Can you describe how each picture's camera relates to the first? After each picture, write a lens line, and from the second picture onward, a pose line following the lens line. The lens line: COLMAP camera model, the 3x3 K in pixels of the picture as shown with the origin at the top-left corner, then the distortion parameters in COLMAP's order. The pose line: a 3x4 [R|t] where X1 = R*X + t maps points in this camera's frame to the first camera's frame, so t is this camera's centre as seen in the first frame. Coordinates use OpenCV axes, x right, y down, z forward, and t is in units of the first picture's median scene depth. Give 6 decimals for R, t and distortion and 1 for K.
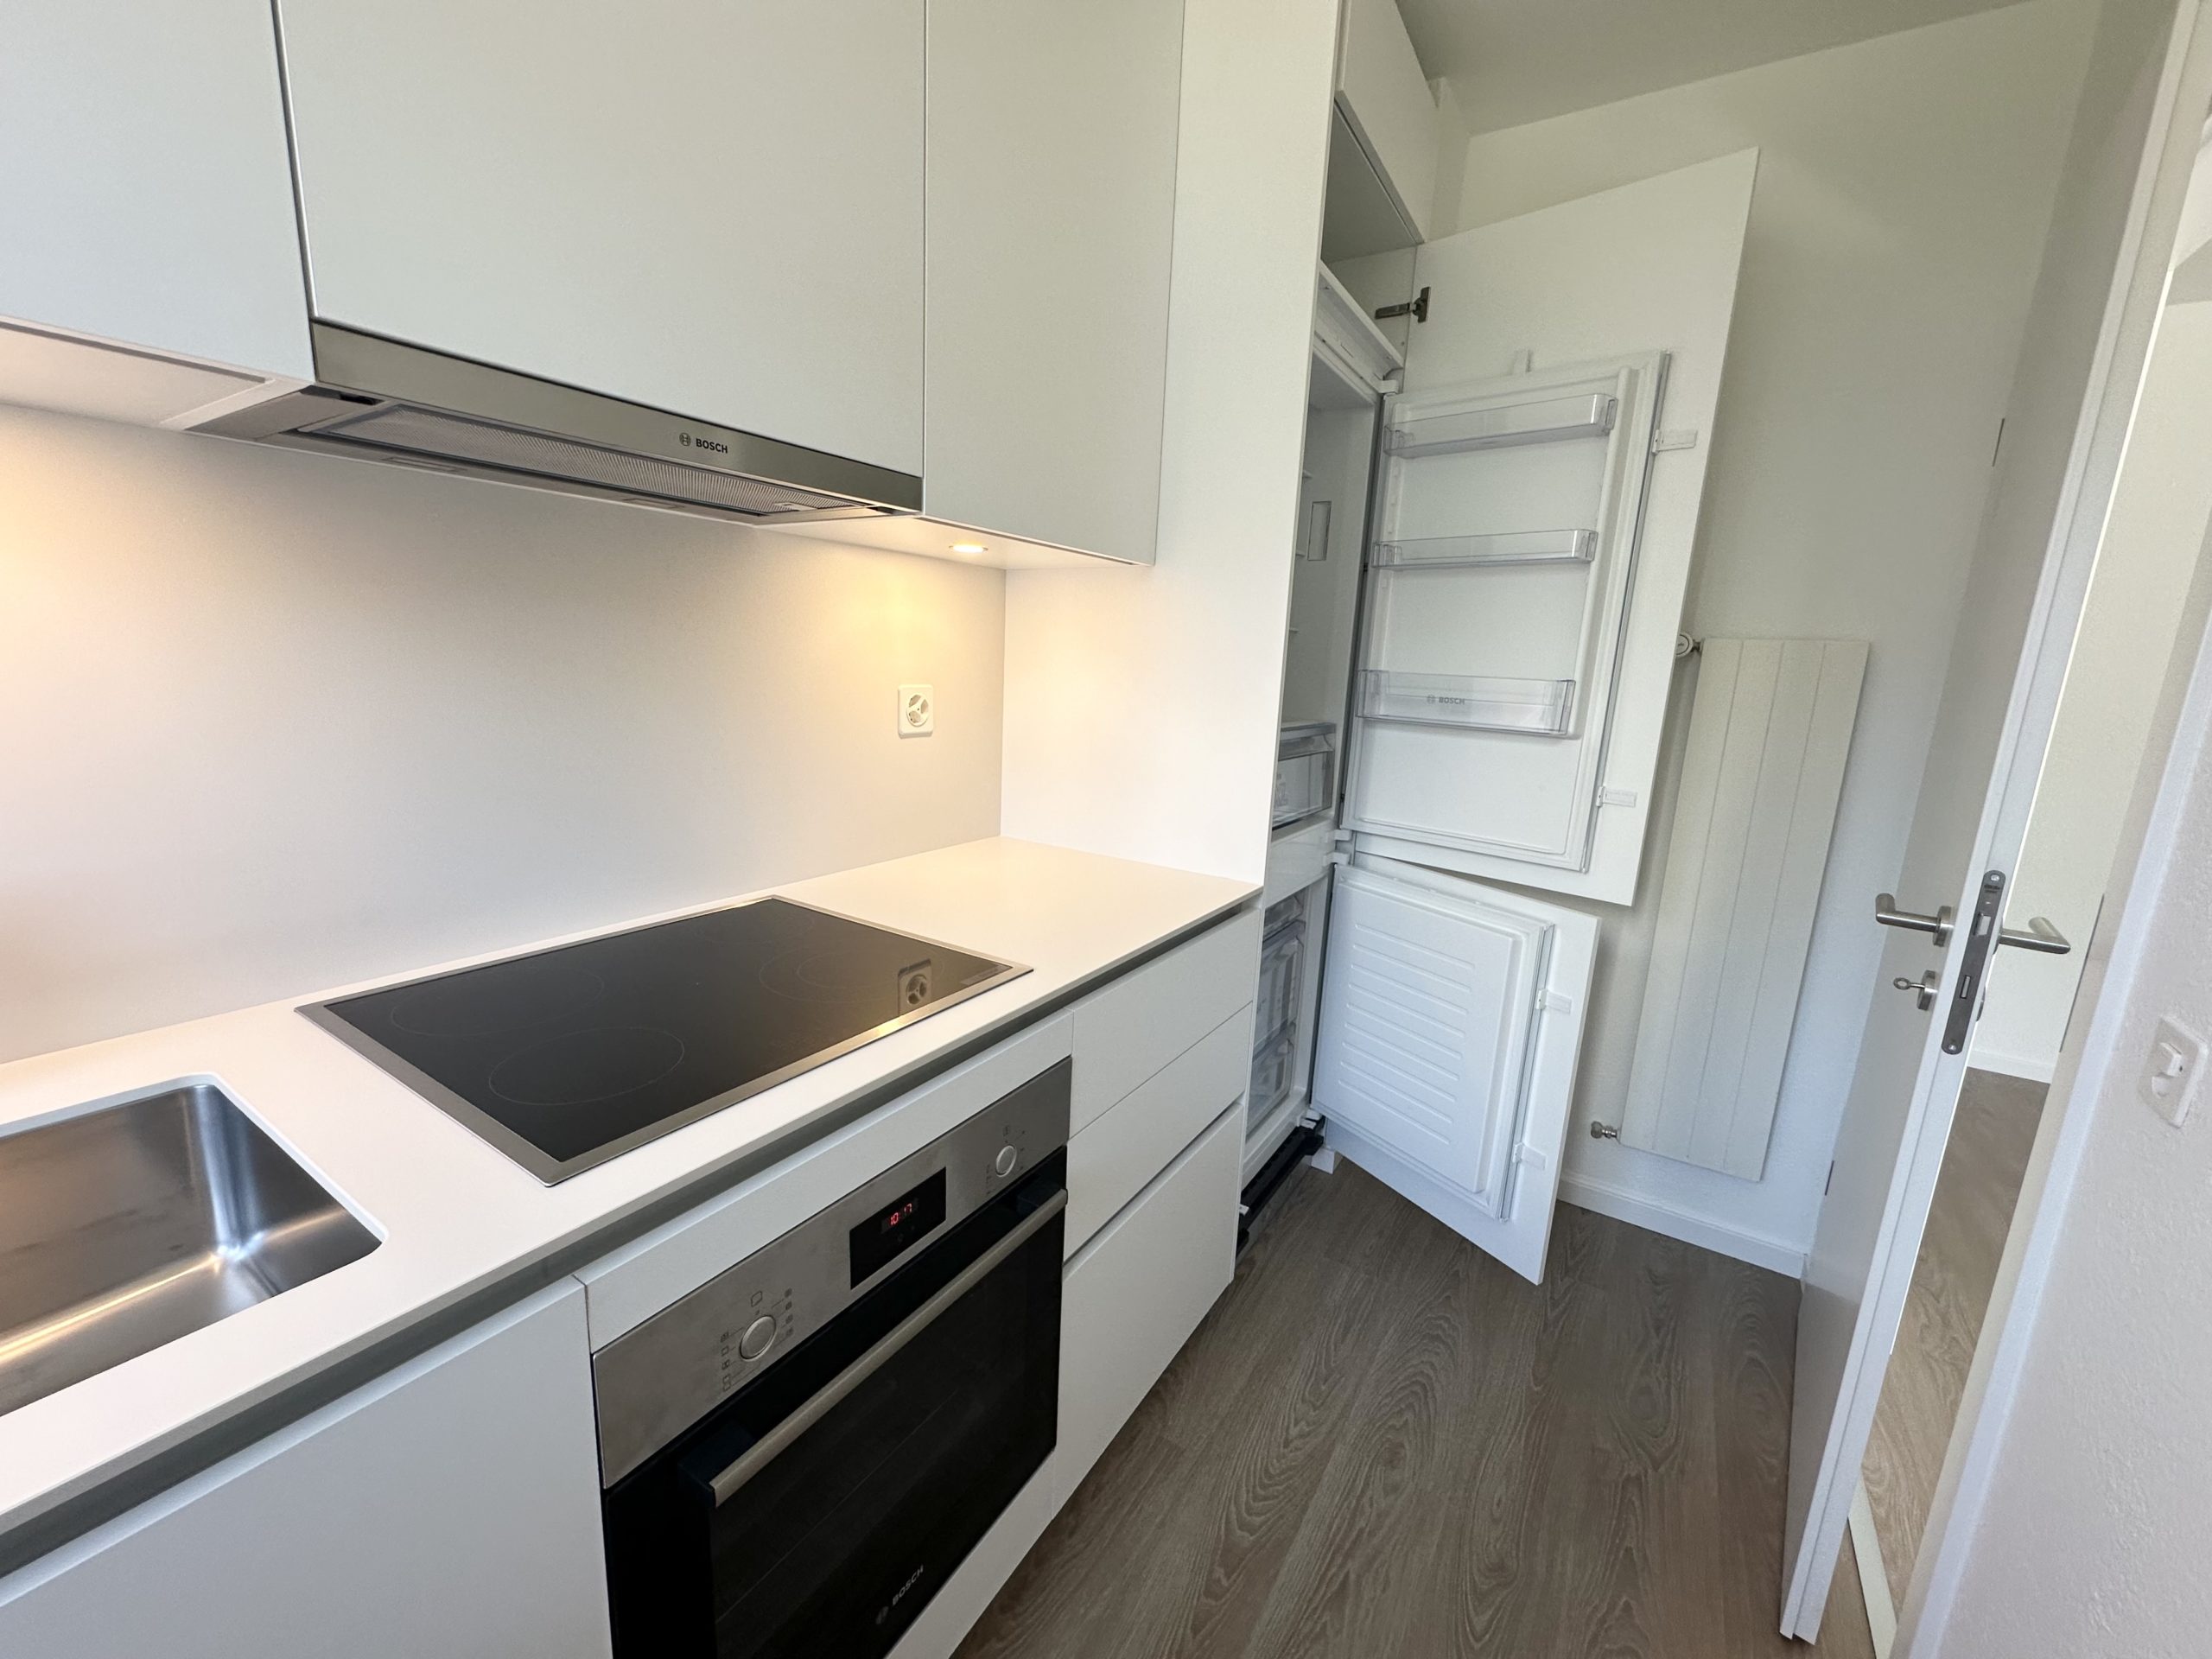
lens RADIAL K [[883.8, 0, 1095.2], [0, 883.8, 830.7], [0, 0, 1]] dist [-0.001698, 0.000202]
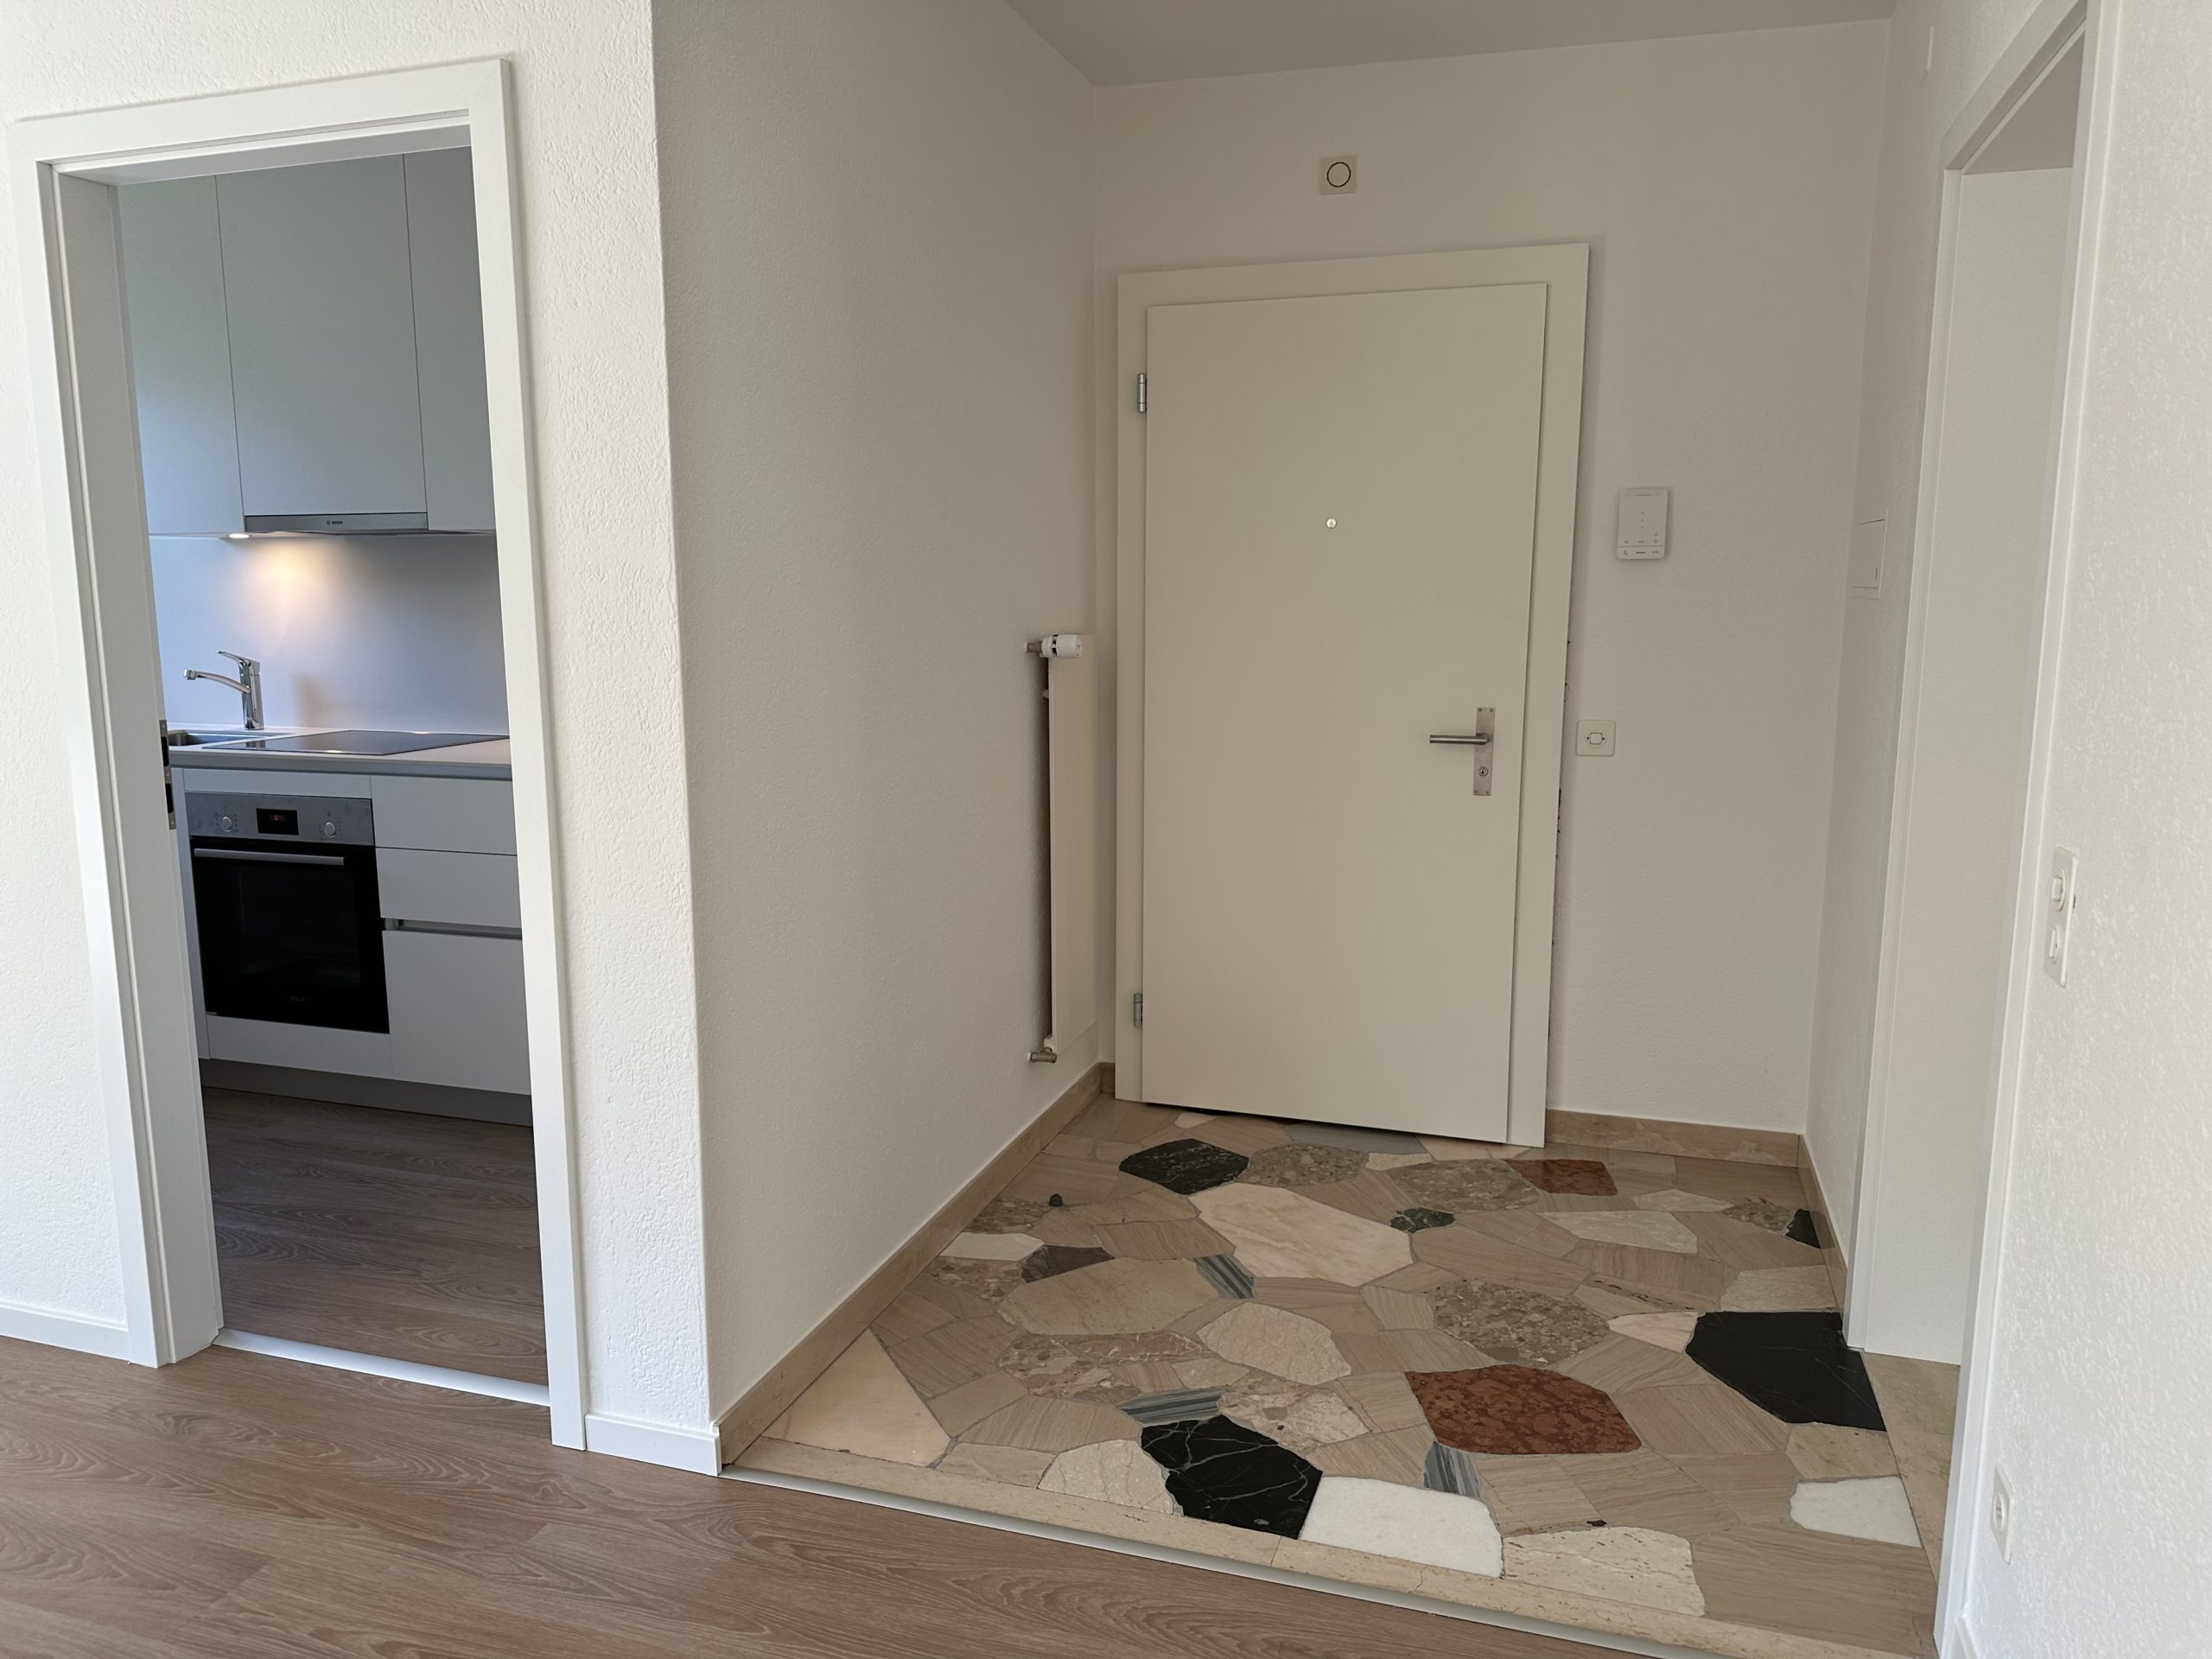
lens RADIAL K [[1561.7, 0, 1110.7], [0, 1561.7, 817.0], [0, 0, 1]] dist [0.009148, -0.003181]
pose [[0.254623, 0.102036, -0.961642, 3.094908], [-0.175975, 0.982704, 0.057676, -0.162381], [0.950894, 0.154539, 0.268175, 1.358734]]
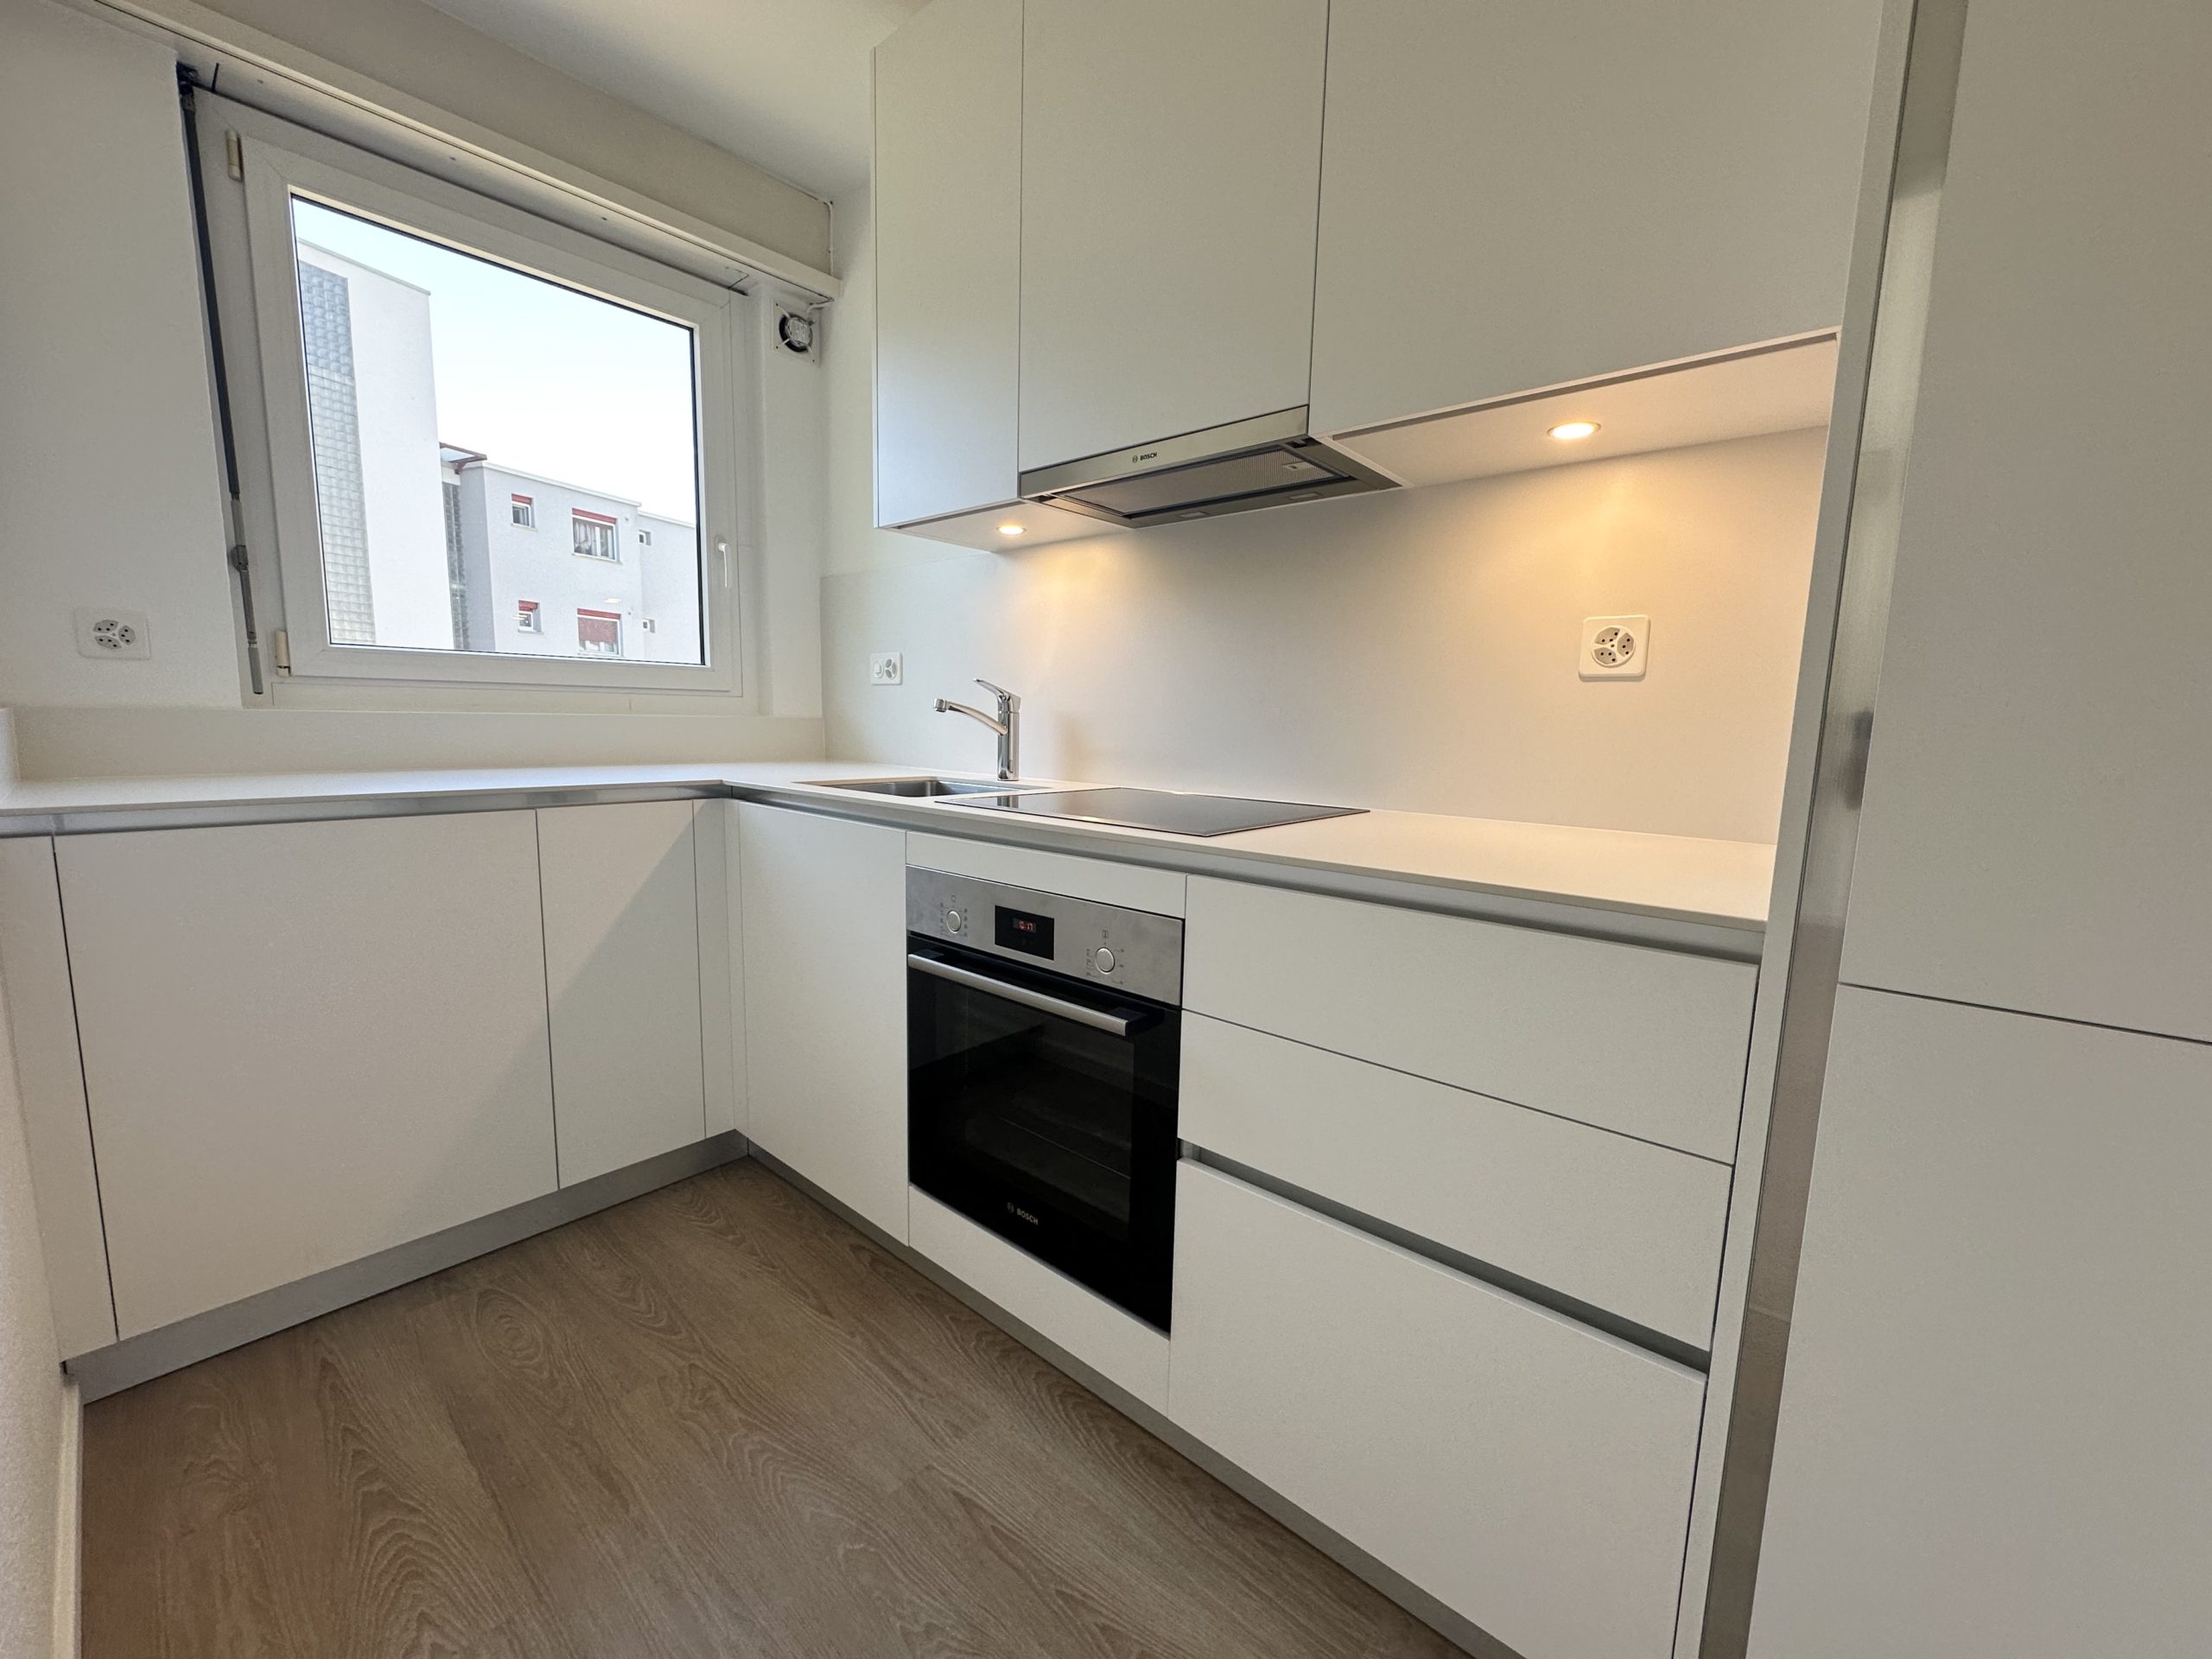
lens RADIAL K [[887.9, 0, 1106.0], [0, 887.9, 829.5], [0, 0, 1]] dist [-0.000073, 0.000287]
pose [[-0.142173, 0.080200, -0.986587, 0.828916], [-0.223864, 0.968282, 0.110972, 0.047559], [0.964195, 0.236638, -0.119710, 0.840609]]
